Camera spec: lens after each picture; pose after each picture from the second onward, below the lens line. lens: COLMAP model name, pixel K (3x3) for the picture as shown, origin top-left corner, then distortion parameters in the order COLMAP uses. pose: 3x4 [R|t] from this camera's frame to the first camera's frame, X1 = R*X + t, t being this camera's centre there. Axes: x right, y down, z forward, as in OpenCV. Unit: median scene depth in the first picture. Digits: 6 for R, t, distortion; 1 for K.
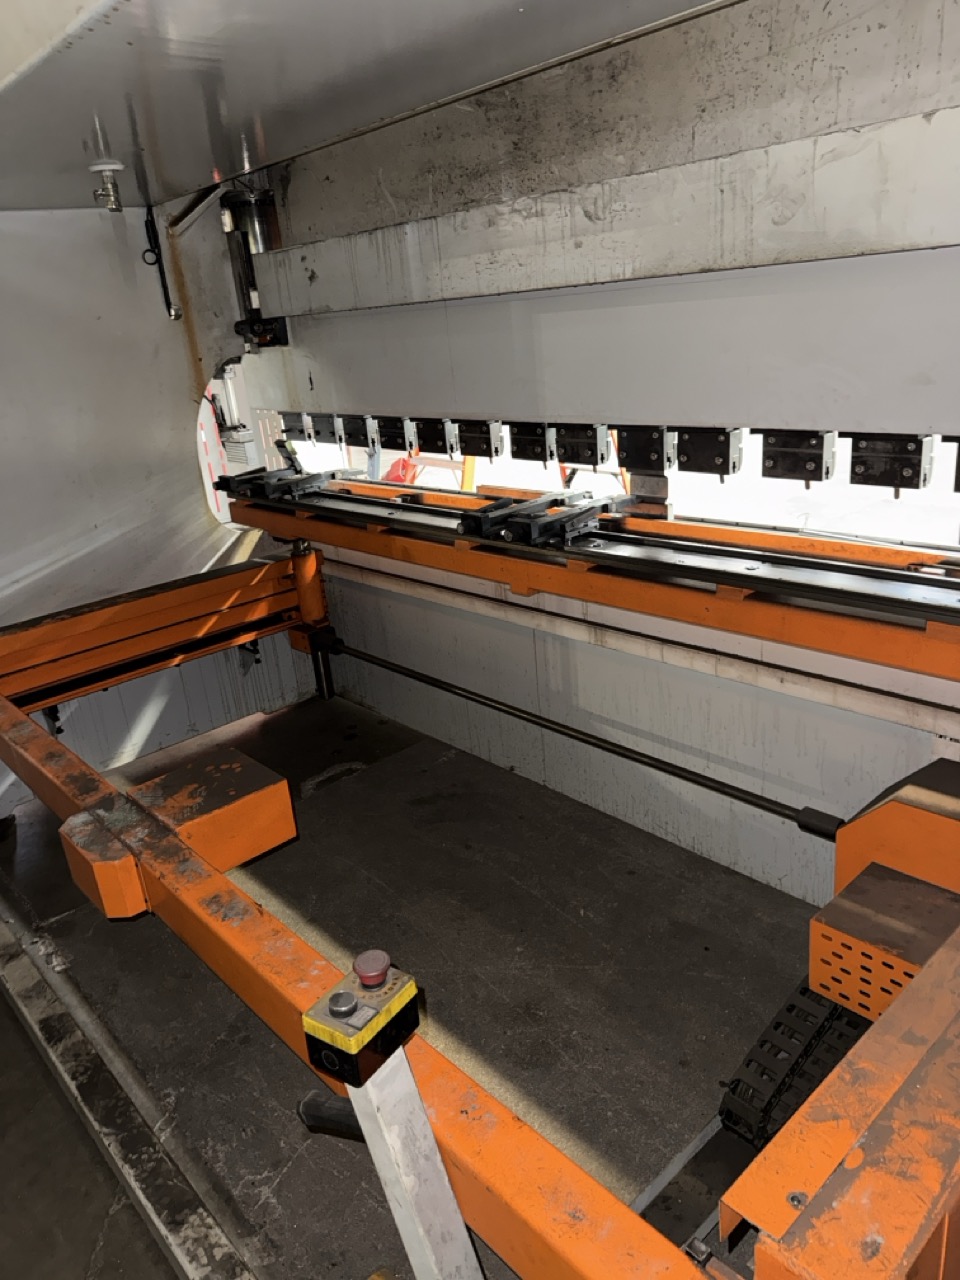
lens RADIAL K [[914.0, 0, 475.0], [0, 914.0, 640.7], [0, 0, 1]] dist [0.033097, -0.043401]
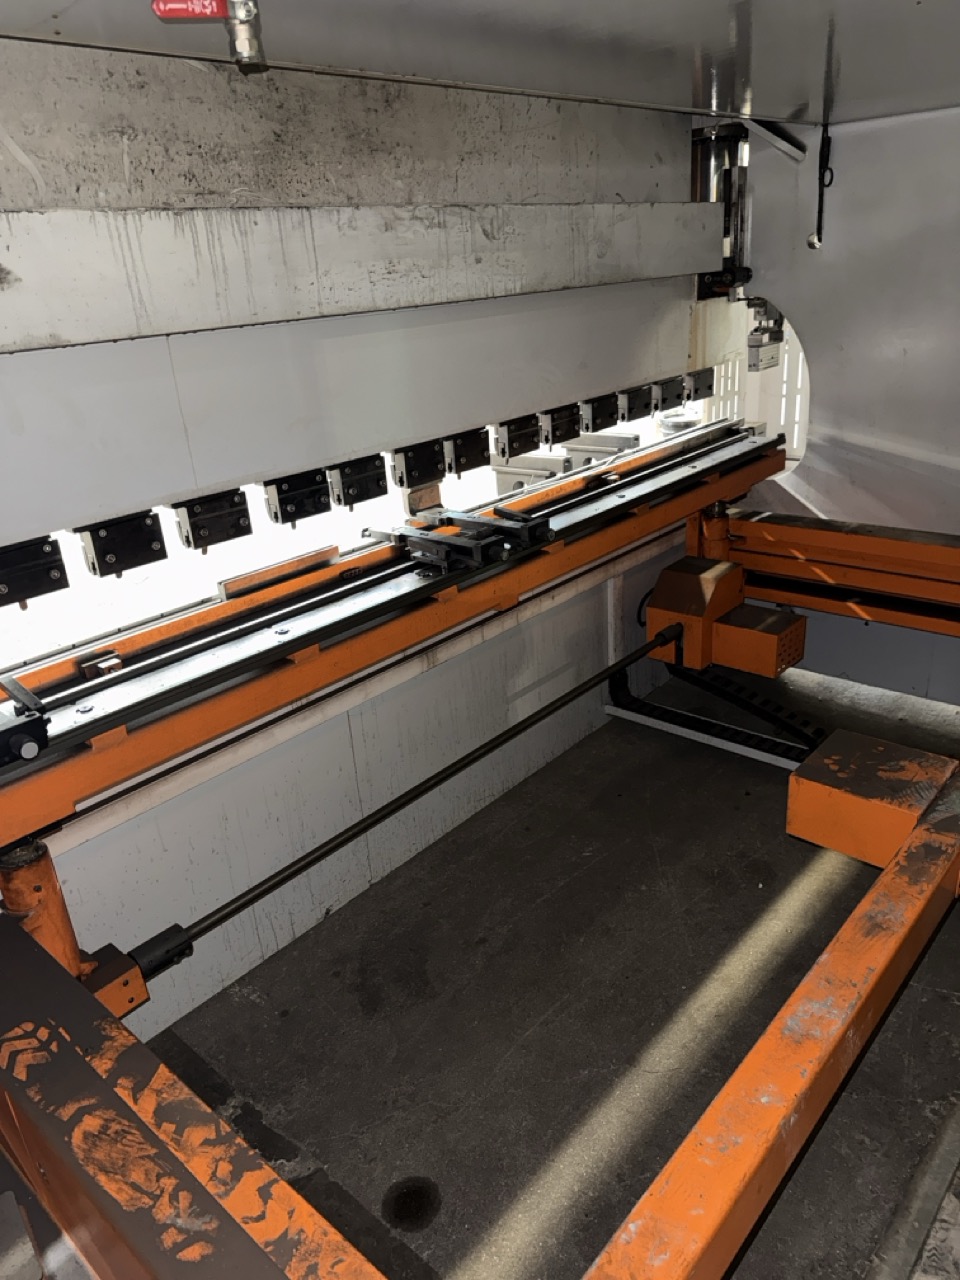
lens RADIAL K [[914.0, 0, 475.0], [0, 914.0, 640.7], [0, 0, 1]] dist [0.033097, -0.043401]
pose [[-0.102719, -0.283813, 0.953362, -0.987165], [0.417351, 0.857693, 0.300300, -0.366113], [-0.902921, 0.428733, 0.030348, 1.130941]]
